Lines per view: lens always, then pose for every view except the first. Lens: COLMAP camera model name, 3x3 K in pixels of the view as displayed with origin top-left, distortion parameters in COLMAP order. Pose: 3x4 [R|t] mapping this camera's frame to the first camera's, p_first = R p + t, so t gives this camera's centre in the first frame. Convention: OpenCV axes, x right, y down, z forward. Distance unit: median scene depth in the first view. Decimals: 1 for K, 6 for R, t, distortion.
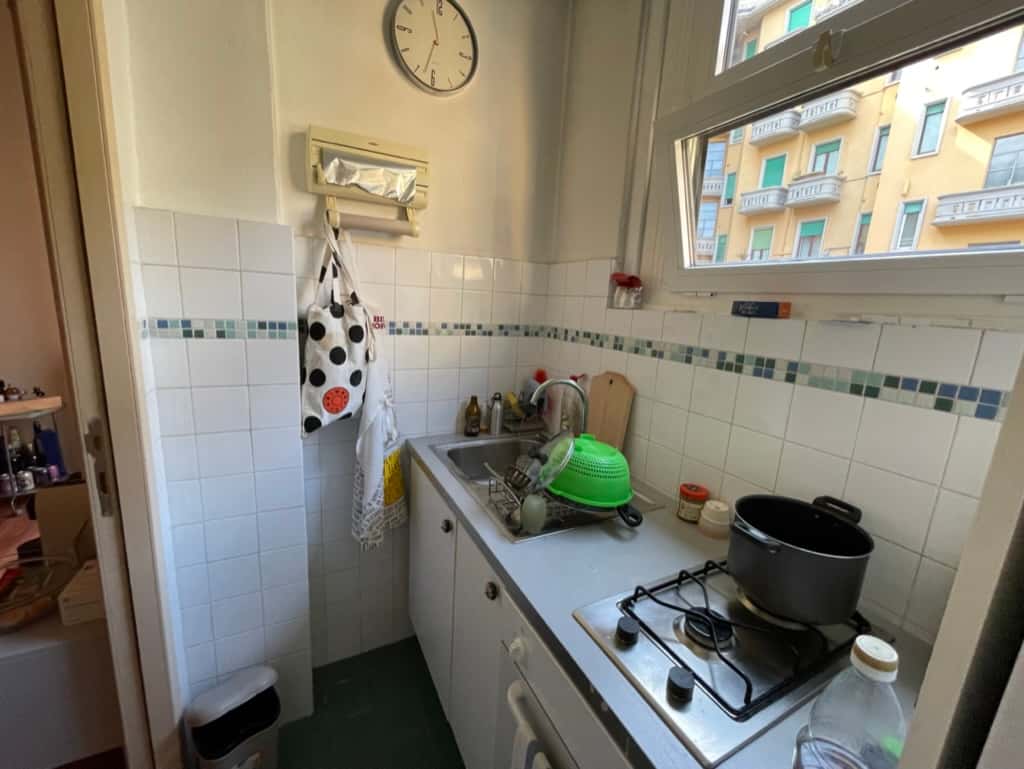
lens RADIAL K [[413.4, 0, 509.8], [0, 413.4, 389.1], [0, 0, 1]] dist [-0.003241, 0.000137]
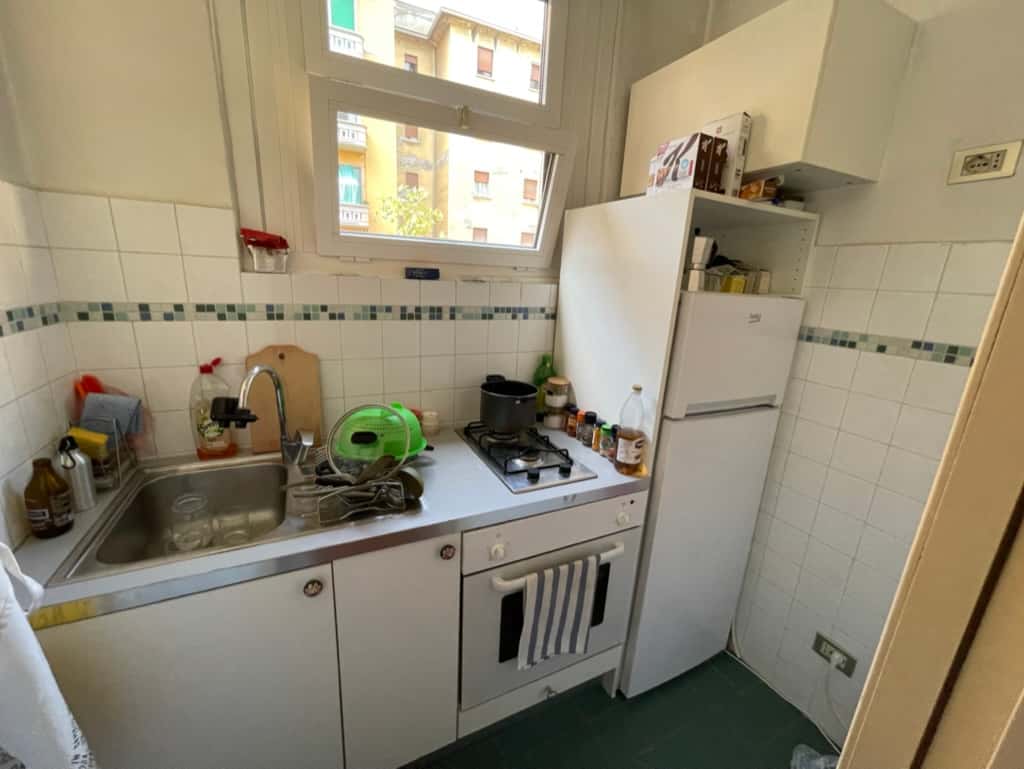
lens RADIAL K [[413.4, 0, 507.0], [0, 413.4, 386.6], [0, 0, 1]] dist [-0.003241, 0.000137]
pose [[0.029854, -0.313583, 0.949091, -0.798899], [0.160910, 0.938638, 0.305068, -0.195349], [-0.986517, 0.143611, 0.078480, 0.589548]]
